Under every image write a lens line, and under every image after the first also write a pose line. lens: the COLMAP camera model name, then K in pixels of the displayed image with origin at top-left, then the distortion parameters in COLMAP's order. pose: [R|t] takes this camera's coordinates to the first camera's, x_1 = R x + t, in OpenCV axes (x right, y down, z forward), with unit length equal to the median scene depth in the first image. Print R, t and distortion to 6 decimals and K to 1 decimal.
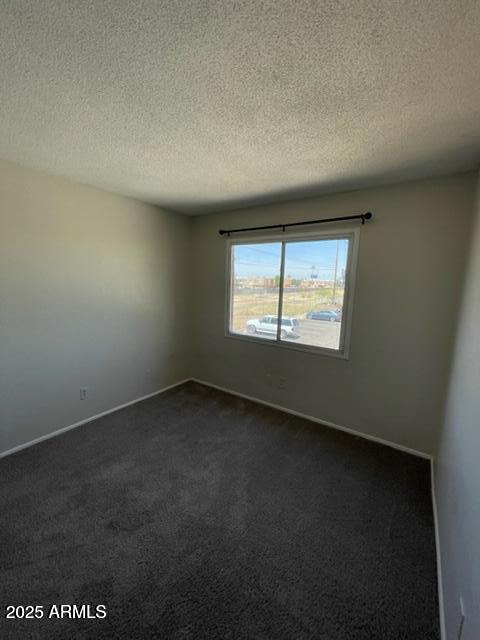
lens RADIAL K [[258.1, 0, 242.3], [0, 258.1, 321.2], [0, 0, 1]] dist [0.004185, 0.000387]
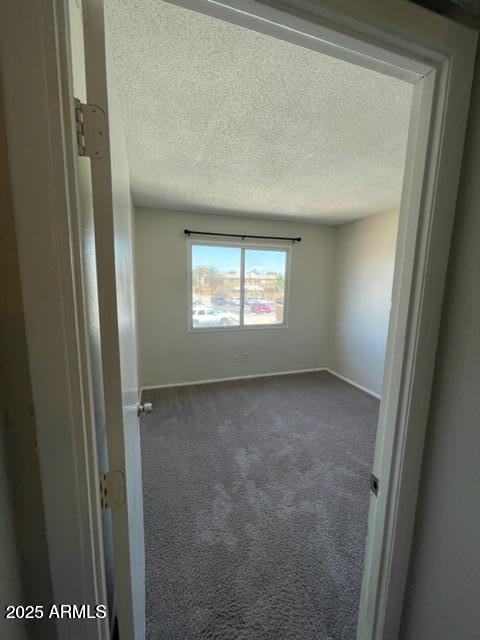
lens RADIAL K [[258.1, 0, 239.0], [0, 258.1, 318.6], [0, 0, 1]] dist [0.004185, 0.000387]
pose [[0.612090, -0.137057, 0.778820, -0.912114], [0.119164, 0.989606, 0.080498, -0.066111], [-0.781758, 0.043535, 0.622060, 0.231004]]
